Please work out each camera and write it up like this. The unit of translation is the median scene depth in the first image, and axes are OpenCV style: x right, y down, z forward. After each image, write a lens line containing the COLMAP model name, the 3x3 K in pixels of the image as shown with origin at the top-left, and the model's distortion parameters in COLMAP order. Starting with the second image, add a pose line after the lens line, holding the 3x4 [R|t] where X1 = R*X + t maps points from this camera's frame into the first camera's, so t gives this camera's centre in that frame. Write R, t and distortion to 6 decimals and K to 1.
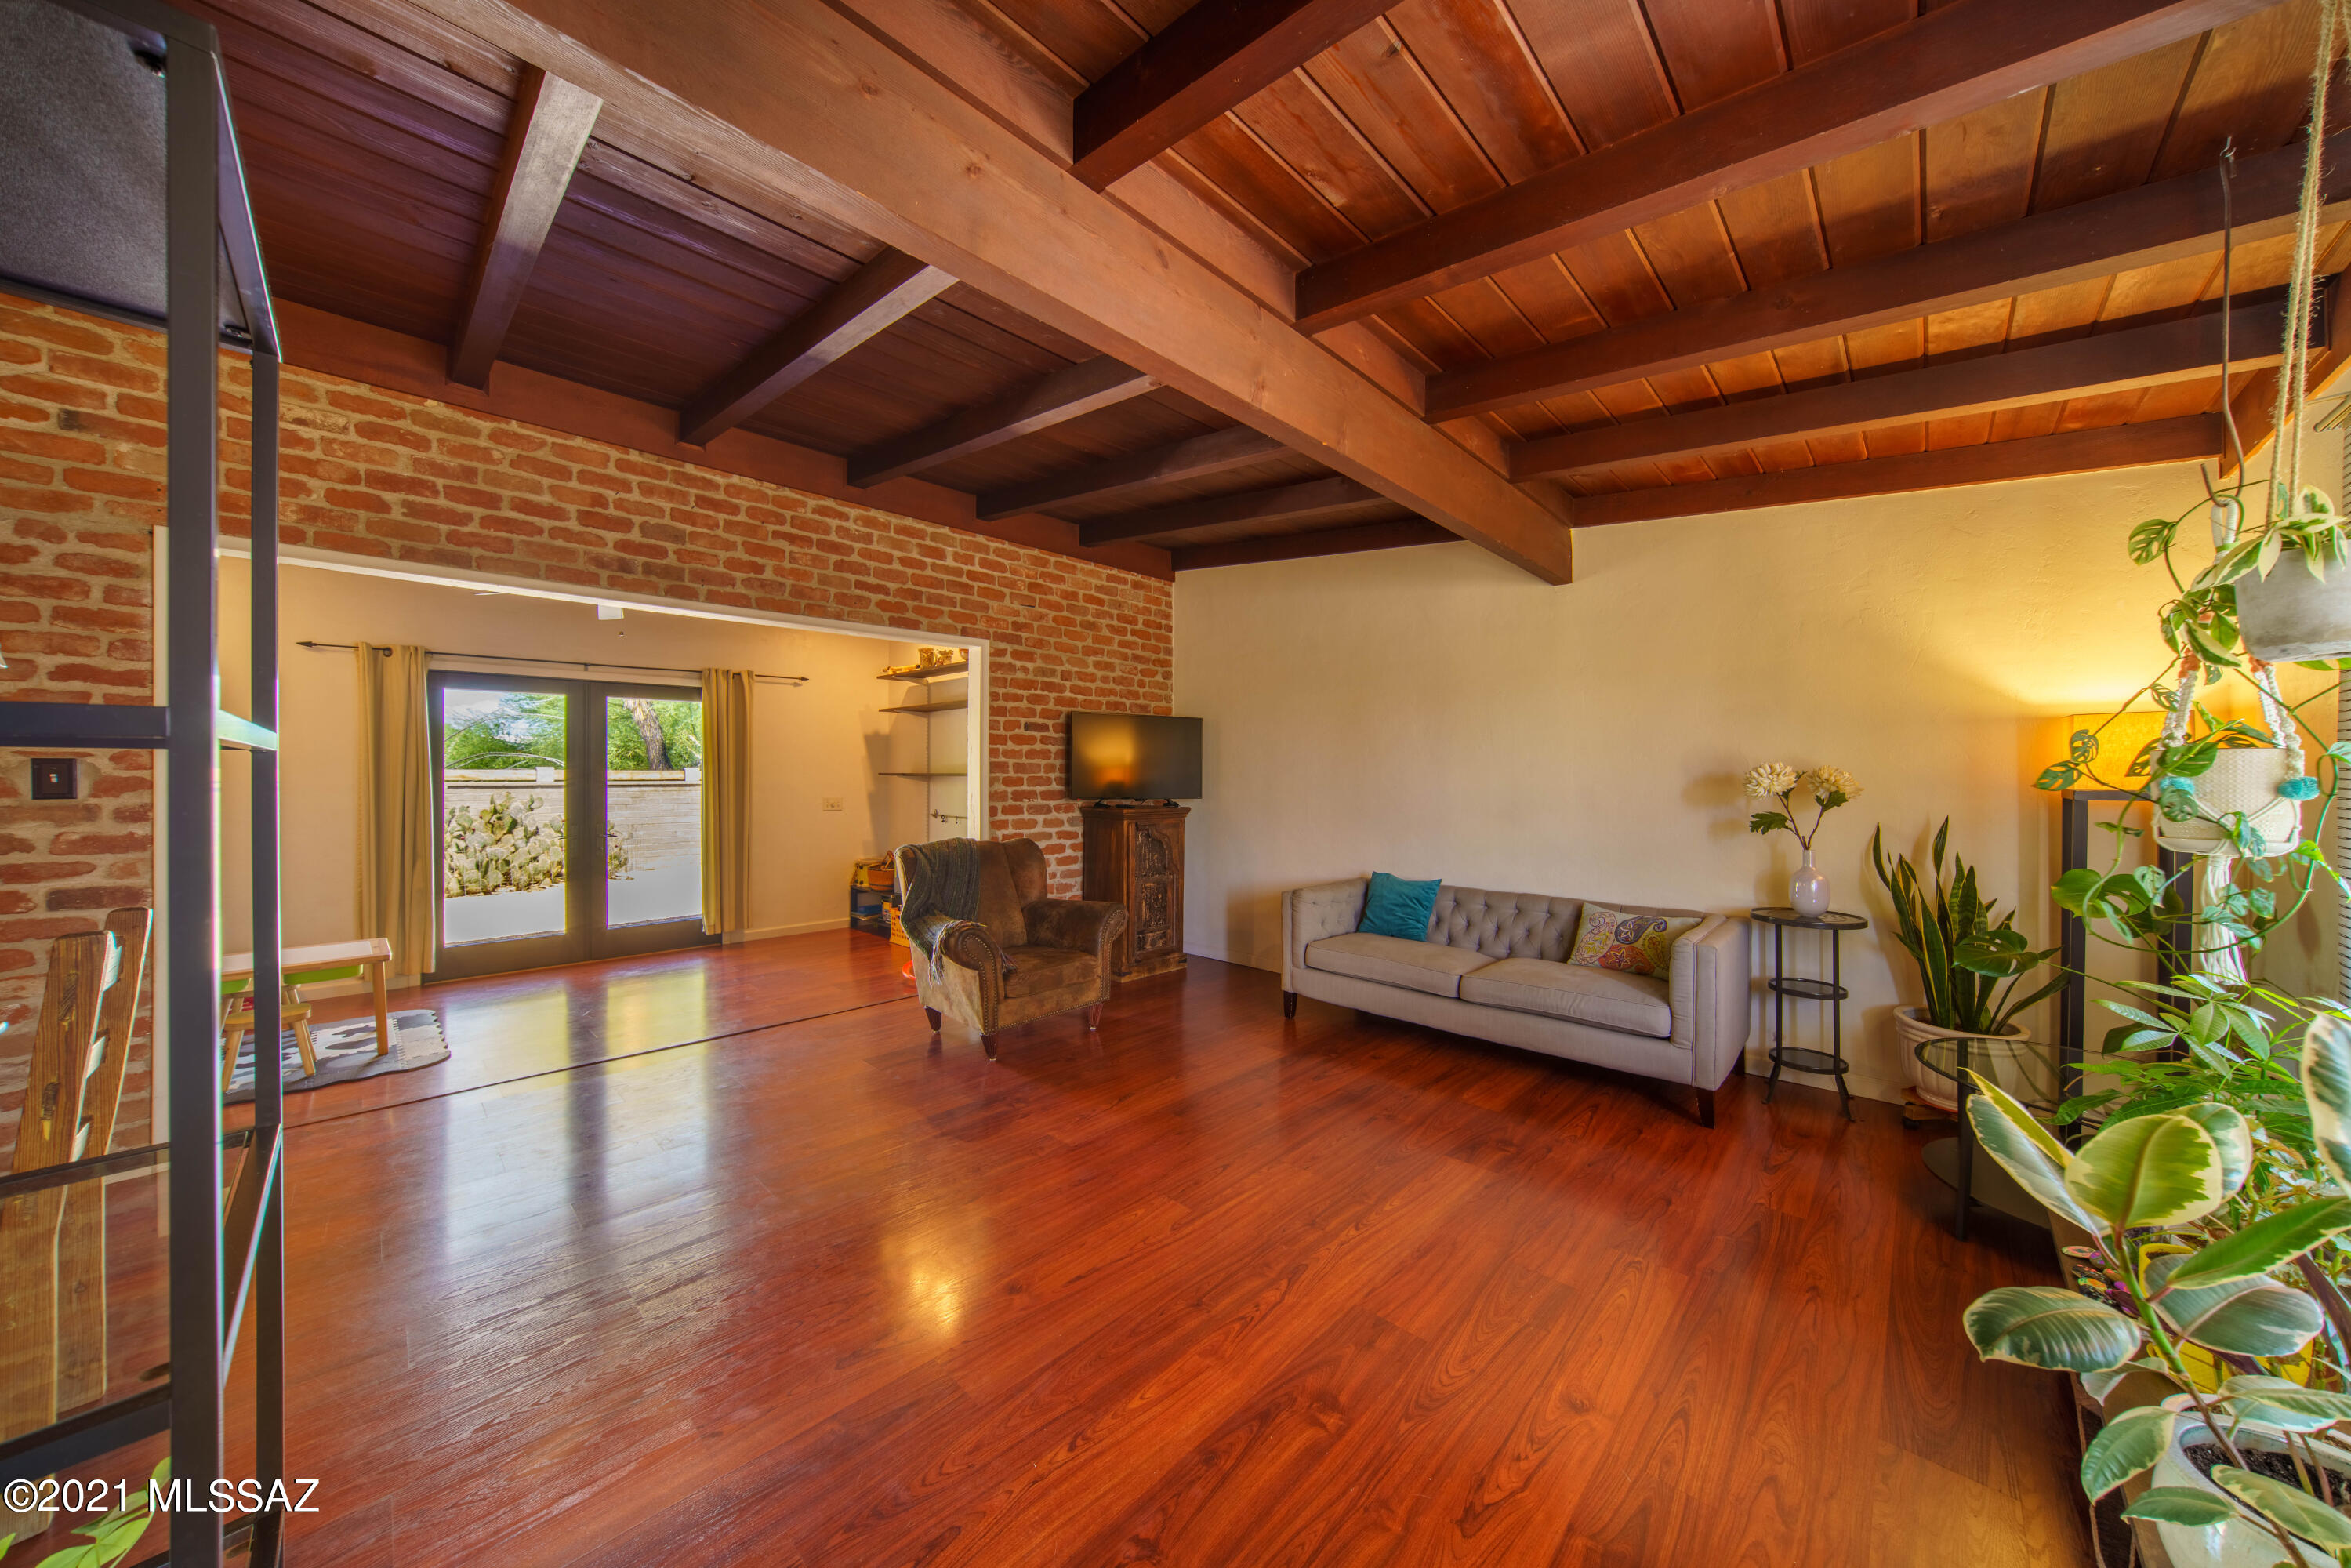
lens RADIAL K [[788.5, 0, 1174.5], [0, 788.5, 781.2], [0, 0, 1]] dist [0.000972, 0.000165]
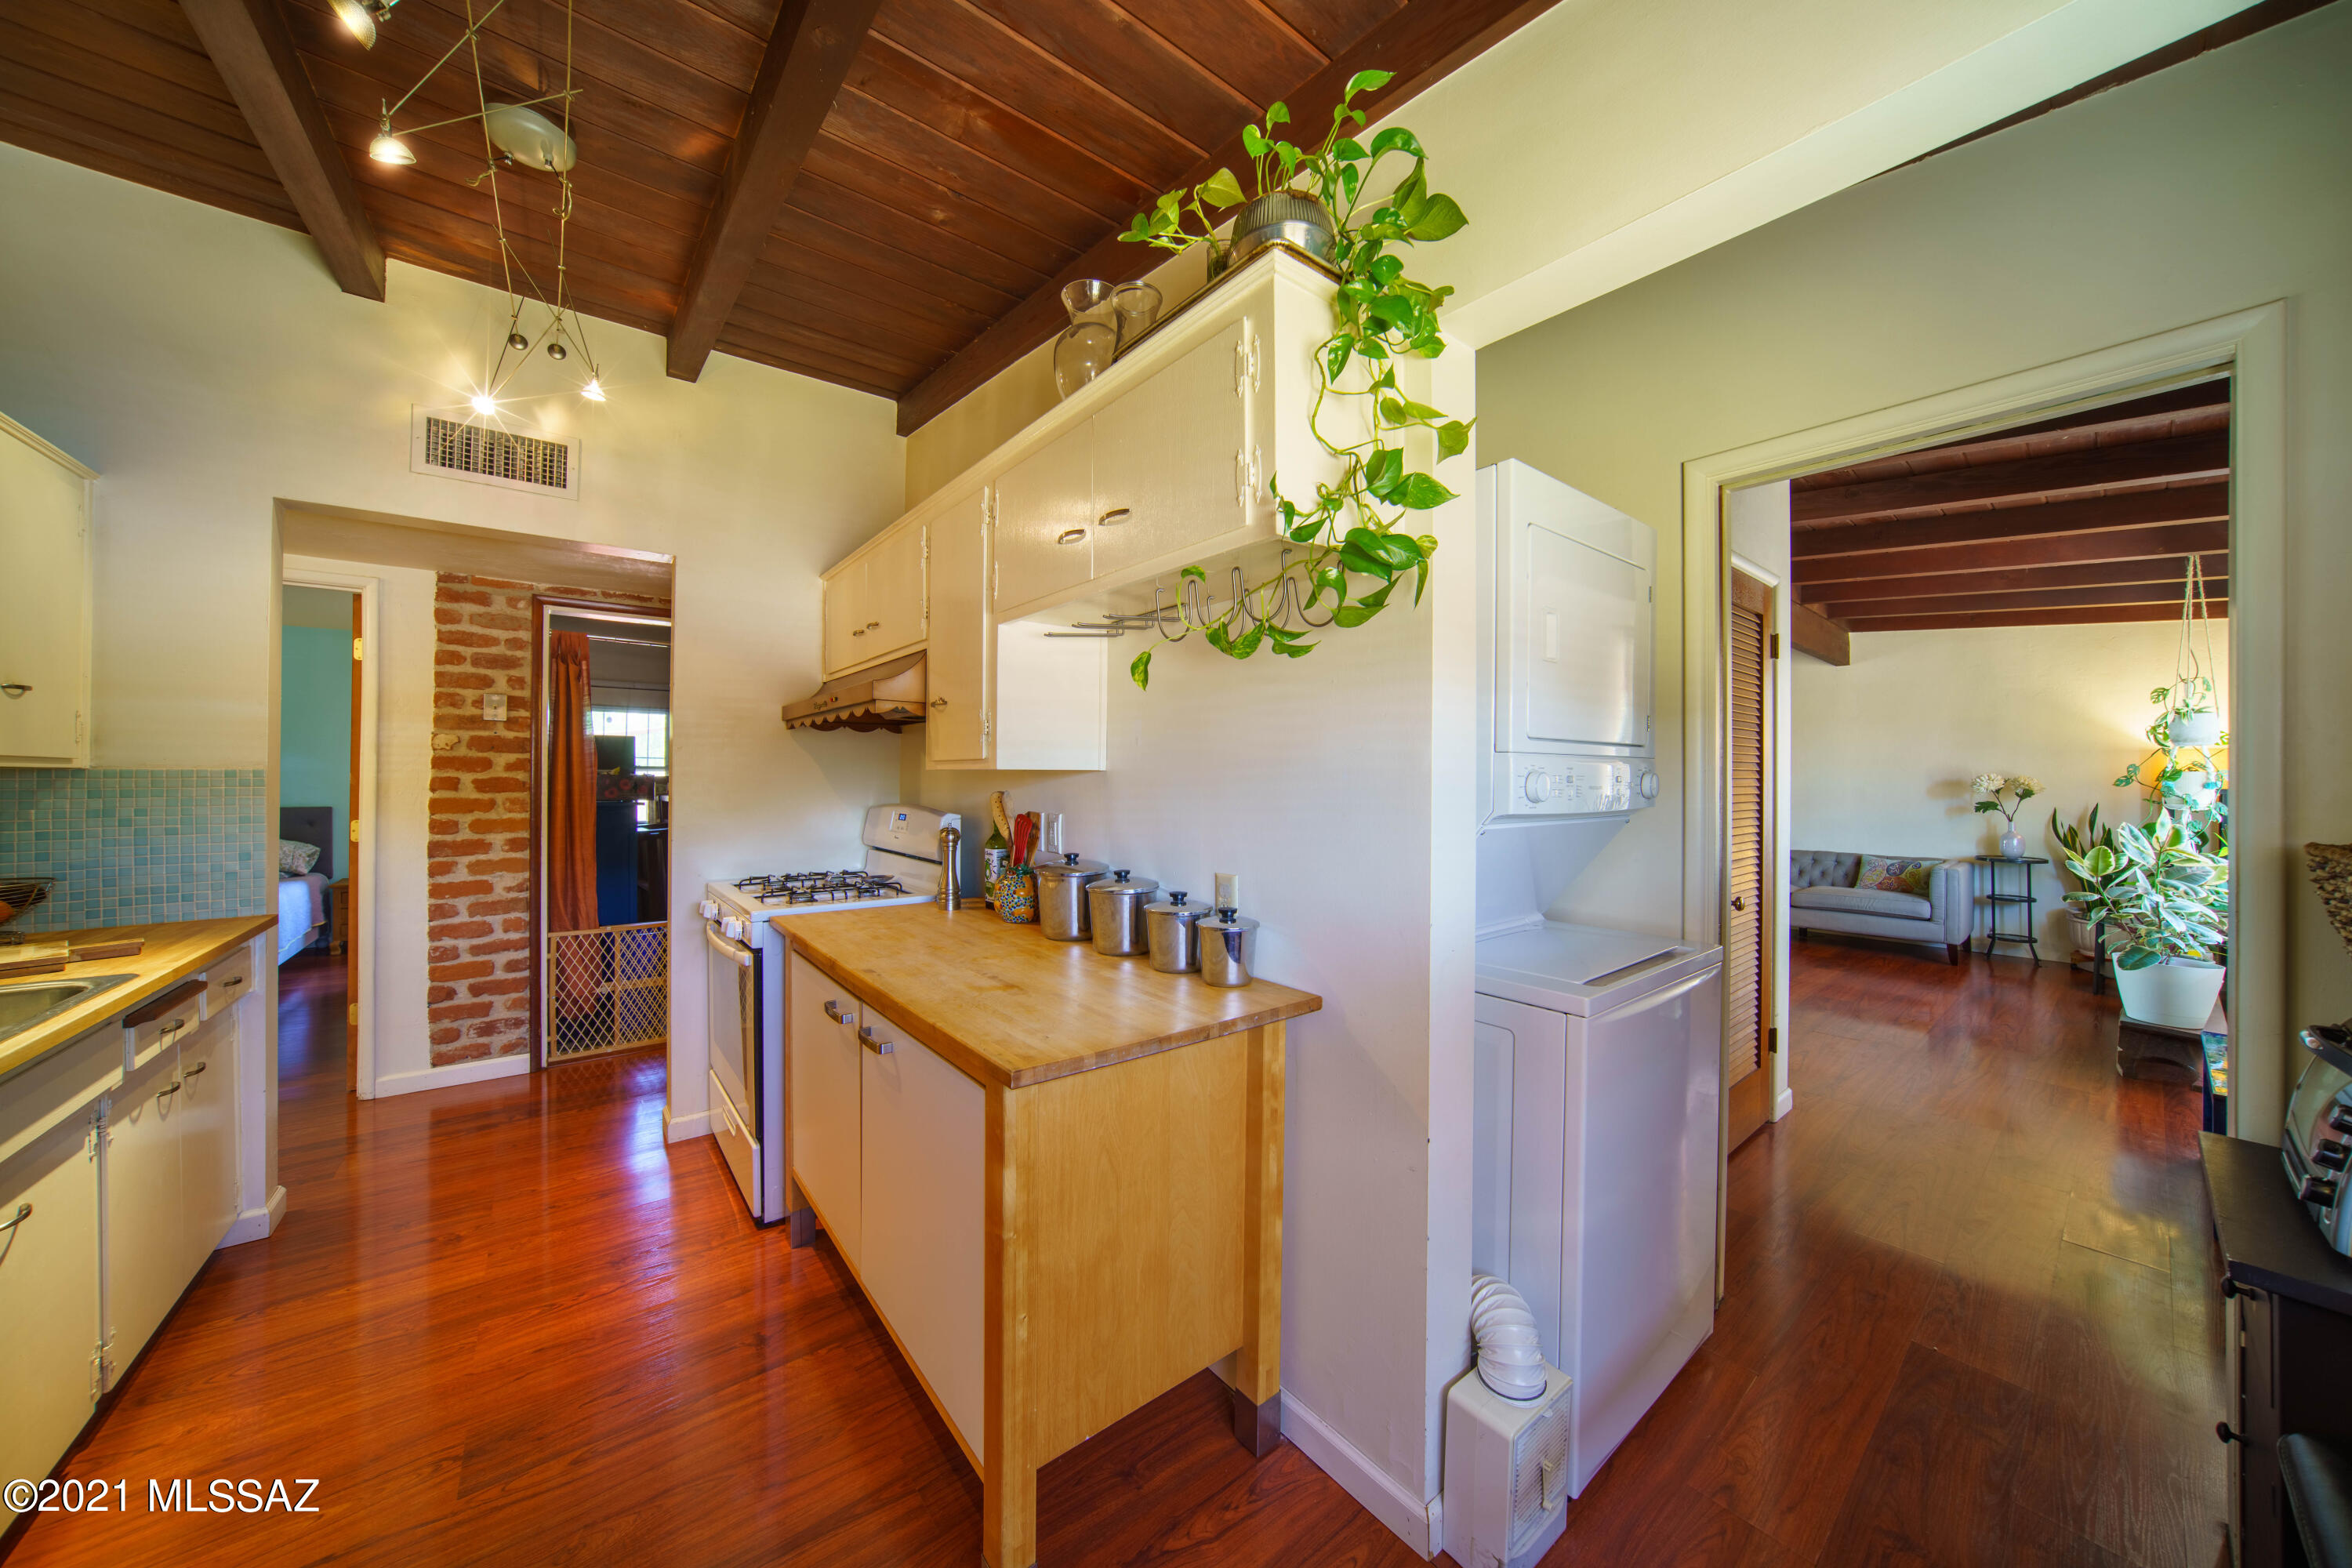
lens RADIAL K [[788.8, 0, 1175.0], [0, 788.8, 773.0], [0, 0, 1]] dist [0.000972, 0.000165]
pose [[0.991989, 0.002917, -0.126290, -0.860861], [-0.004661, 0.999898, -0.013519, 0.008346], [0.126238, 0.013999, 0.991901, -1.028246]]
